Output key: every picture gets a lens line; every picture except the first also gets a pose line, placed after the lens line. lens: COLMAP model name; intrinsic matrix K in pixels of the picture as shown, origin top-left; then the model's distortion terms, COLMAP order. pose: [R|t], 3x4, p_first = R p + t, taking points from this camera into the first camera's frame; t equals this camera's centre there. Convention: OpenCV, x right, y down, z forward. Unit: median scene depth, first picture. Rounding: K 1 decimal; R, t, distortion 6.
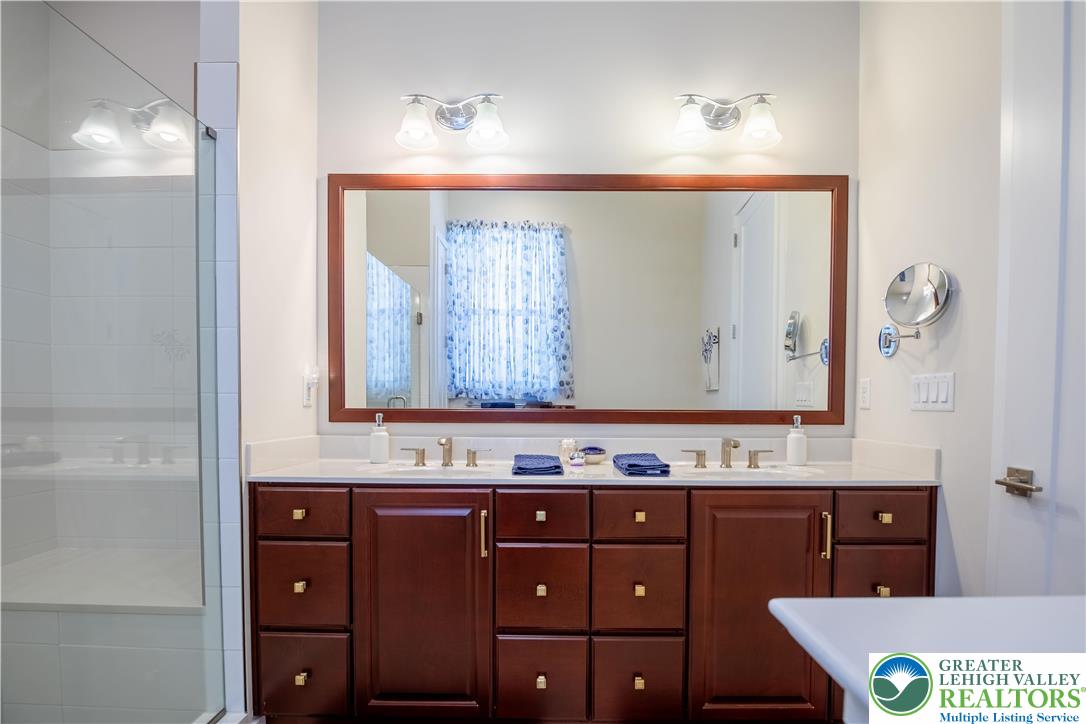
lens RADIAL K [[573.4, 0, 543.4], [0, 573.4, 415.3], [0, 0, 1]] dist [-0.082178, 0.047260]
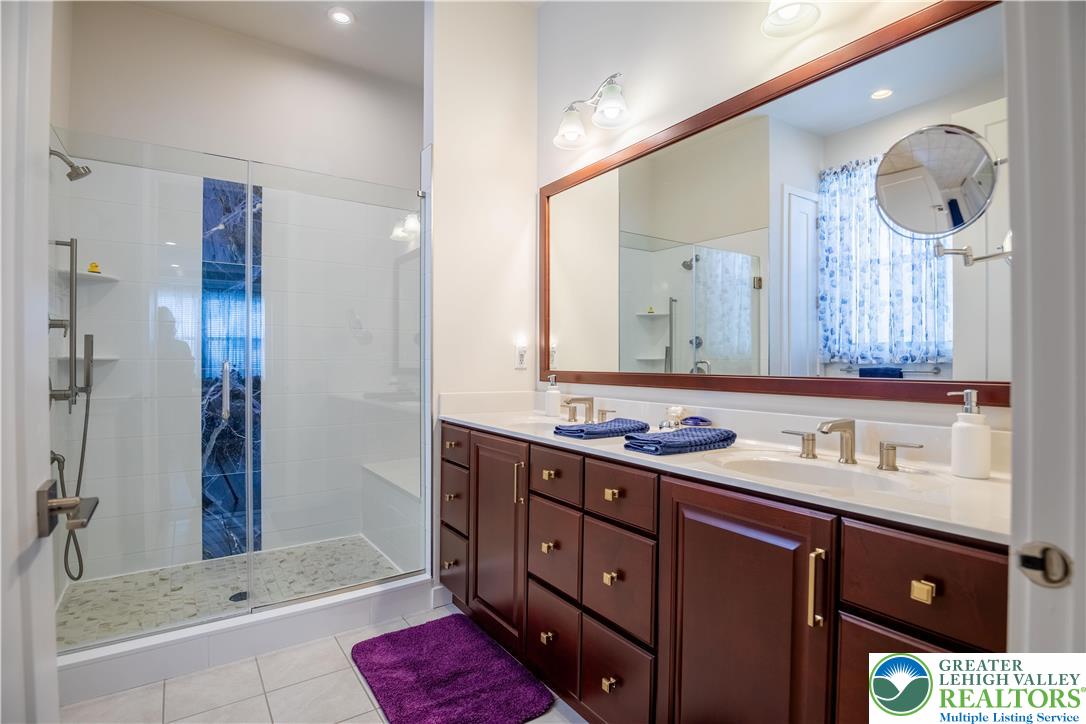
lens RADIAL K [[525.3, 0, 543.3], [0, 525.3, 370.6], [0, 0, 1]] dist [-0.033272, -0.000730]
pose [[0.575322, 0.006872, -0.817898, 0.584145], [-0.021070, 0.999757, -0.006421, -0.005886], [0.817655, 0.020928, 0.575328, 0.331797]]
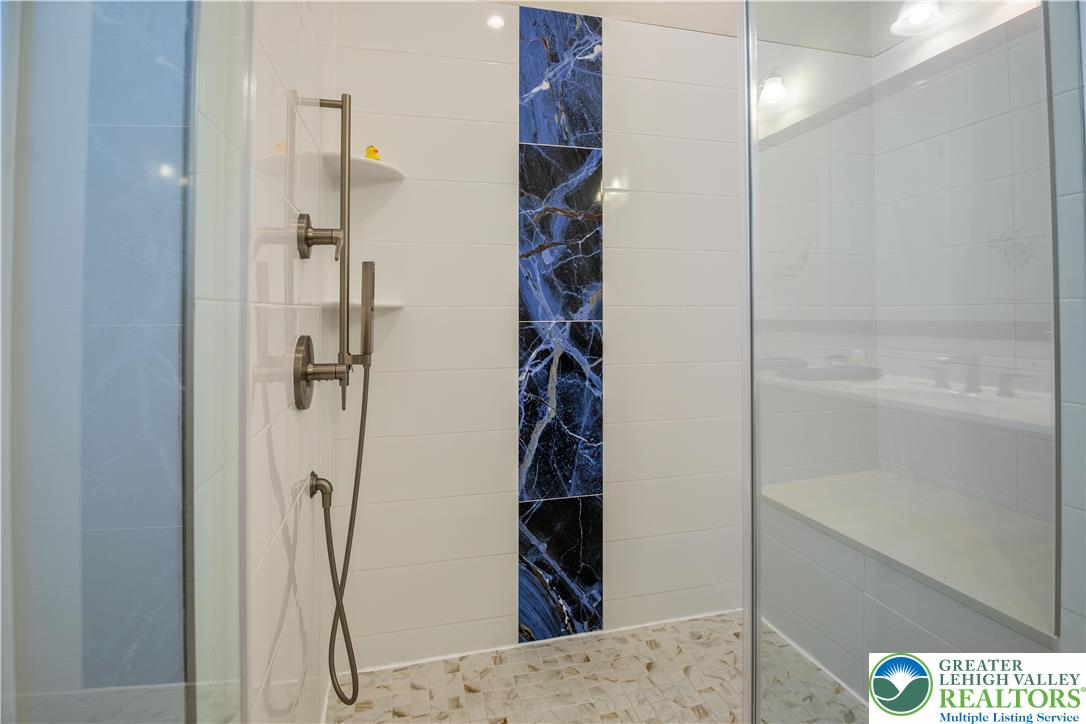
lens RADIAL K [[541.6, 0, 543.6], [0, 541.6, 309.6], [0, 0, 1]] dist [-0.028370, 0.000034]
pose [[0.249602, -0.015709, -0.968221, -0.137037], [-0.019192, 0.999592, -0.021166, -0.002321], [0.968158, 0.023865, 0.249199, 0.216193]]
